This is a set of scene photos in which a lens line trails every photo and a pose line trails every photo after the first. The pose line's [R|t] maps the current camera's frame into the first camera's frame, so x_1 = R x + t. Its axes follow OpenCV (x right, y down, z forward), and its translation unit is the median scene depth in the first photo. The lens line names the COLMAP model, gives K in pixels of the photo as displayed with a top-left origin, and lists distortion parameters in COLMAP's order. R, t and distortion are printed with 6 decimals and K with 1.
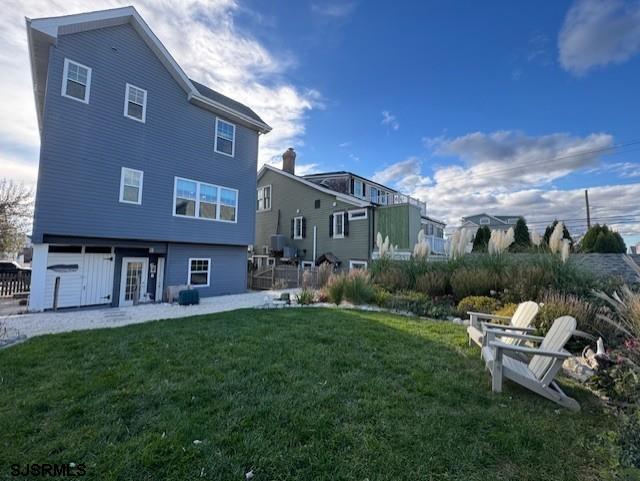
lens RADIAL K [[256.6, 0, 320.0], [0, 256.6, 240.5], [0, 0, 1]] dist [-0.000971, 0.000090]
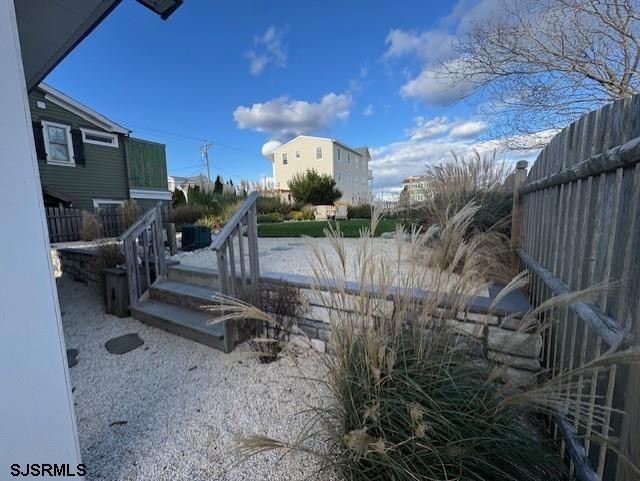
lens RADIAL K [[256.6, 0, 320.0], [0, 256.6, 240.5], [0, 0, 1]] dist [-0.000971, 0.000090]
pose [[-0.228207, -0.133498, 0.964417, -0.763892], [-0.056000, 0.990715, 0.123887, 0.067009], [-0.972001, -0.025735, -0.233564, 0.524036]]
